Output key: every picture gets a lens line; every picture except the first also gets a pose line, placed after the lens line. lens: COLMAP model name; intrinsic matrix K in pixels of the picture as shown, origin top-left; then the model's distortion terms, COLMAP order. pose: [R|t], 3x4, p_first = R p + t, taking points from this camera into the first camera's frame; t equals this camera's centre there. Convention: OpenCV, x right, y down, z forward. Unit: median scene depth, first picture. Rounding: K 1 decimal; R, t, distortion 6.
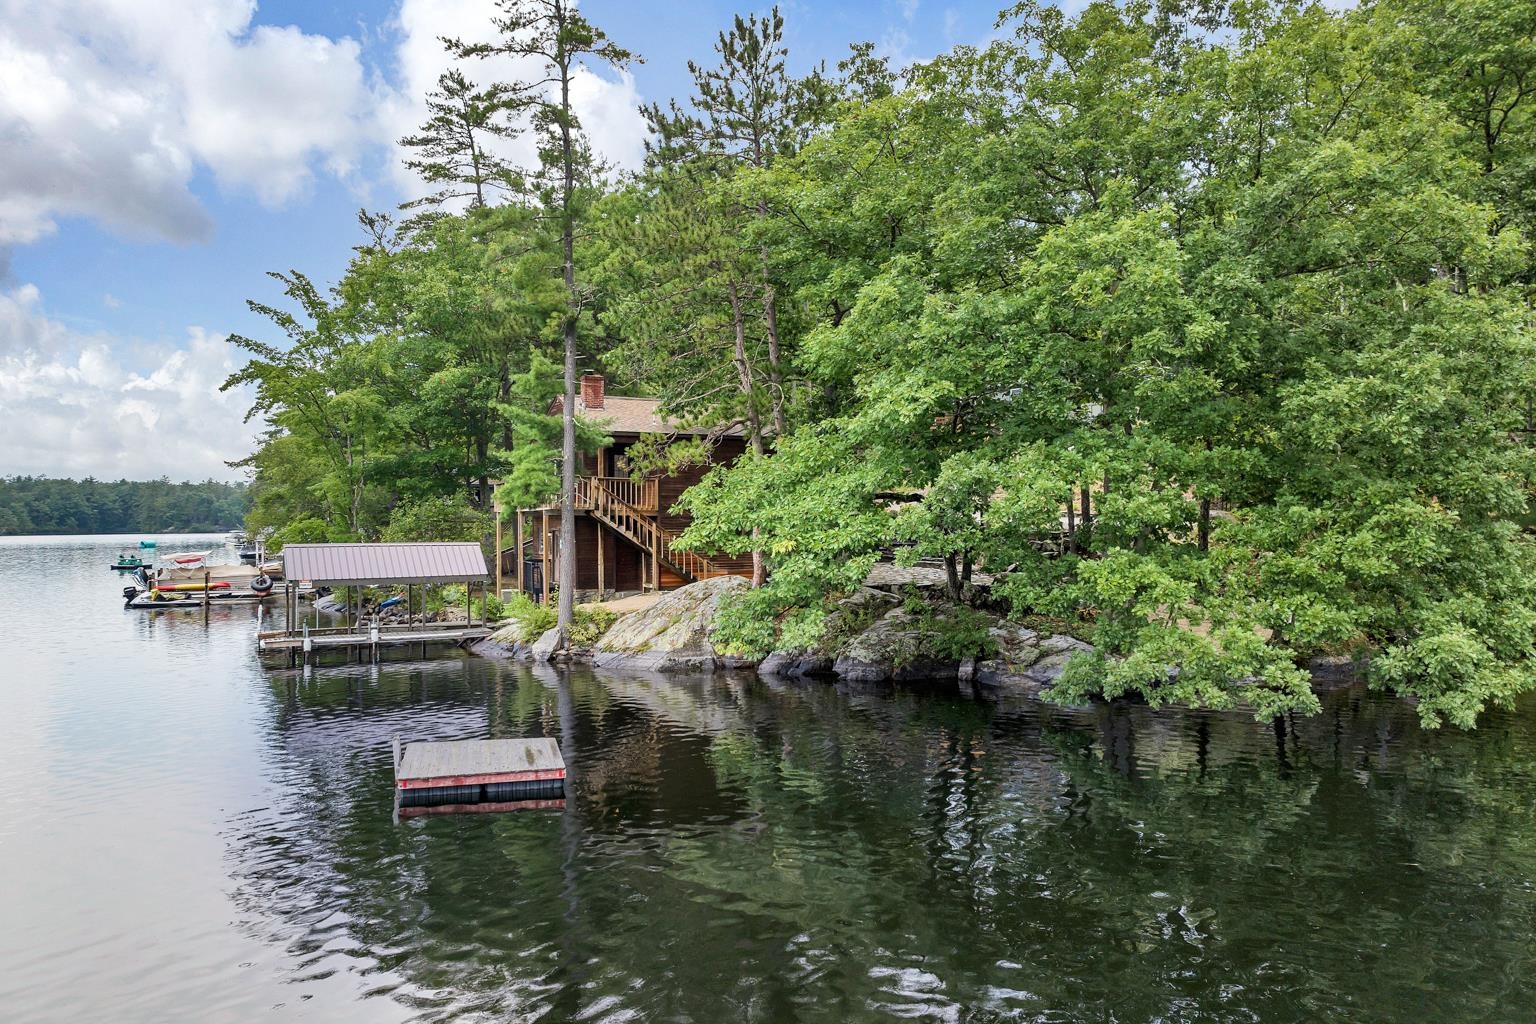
lens RADIAL K [[1103.1, 0, 768.0], [0, 1103.1, 512.0], [0, 0, 1]] dist [-0.031896, -0.002832]
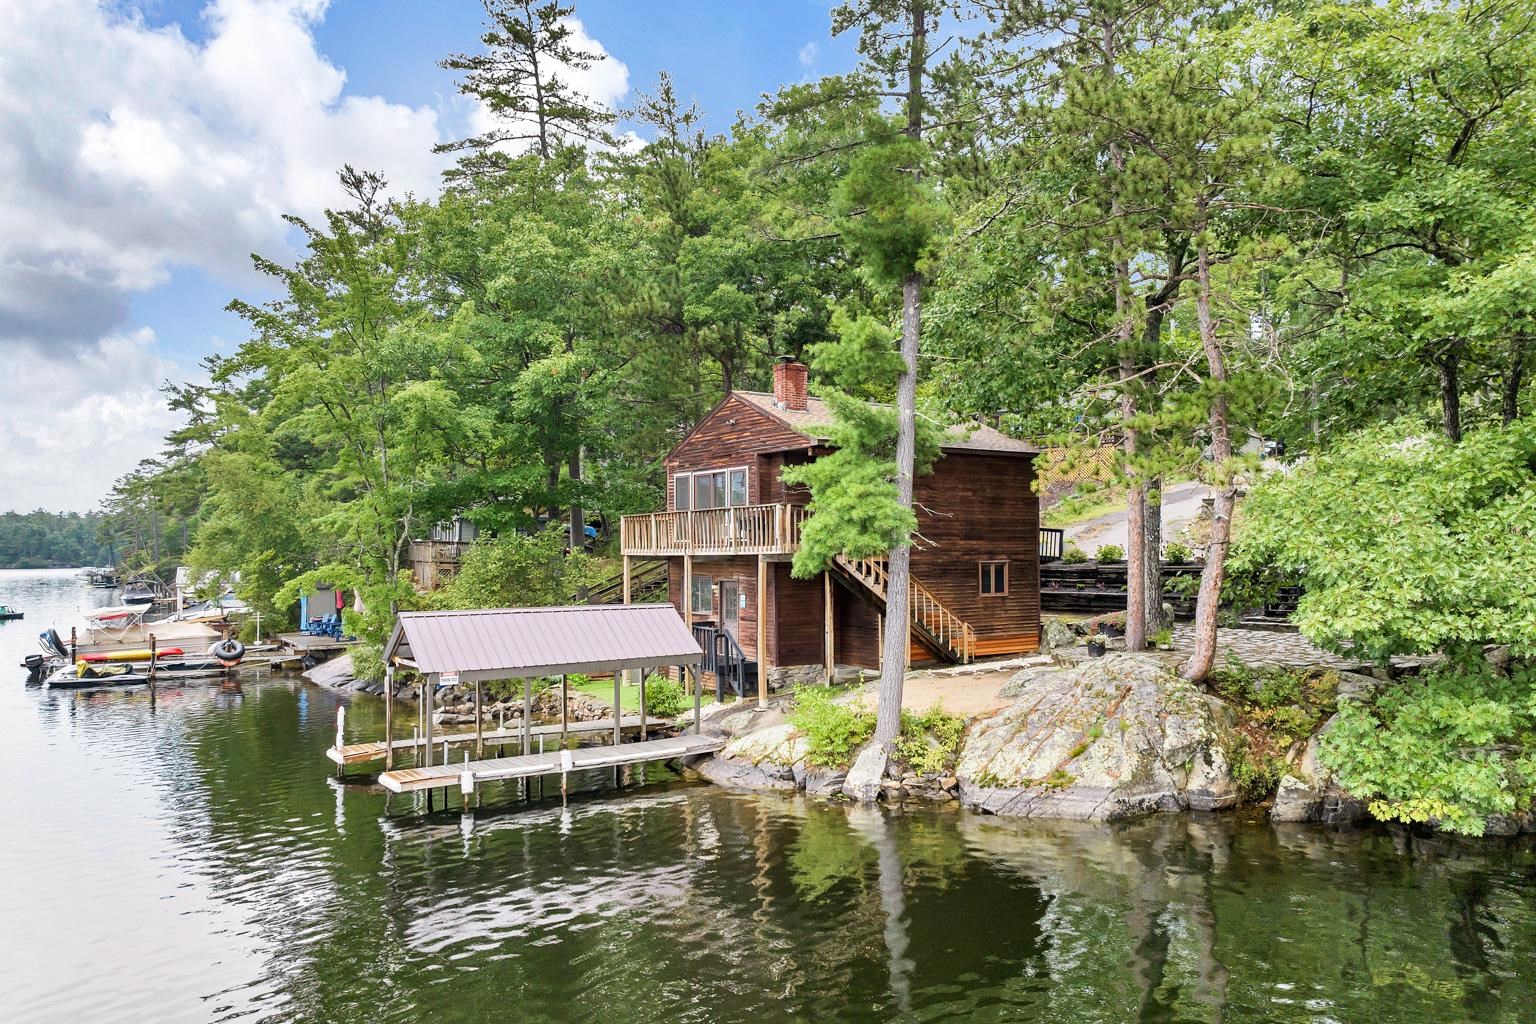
lens RADIAL K [[1103.1, 0, 768.0], [0, 1103.1, 512.0], [0, 0, 1]] dist [-0.031896, -0.002832]
pose [[0.992212, 0.003003, 0.124521, -0.235450], [0.000659, 0.999569, -0.029359, -0.006731], [-0.124556, 0.029212, 0.991783, 0.267324]]
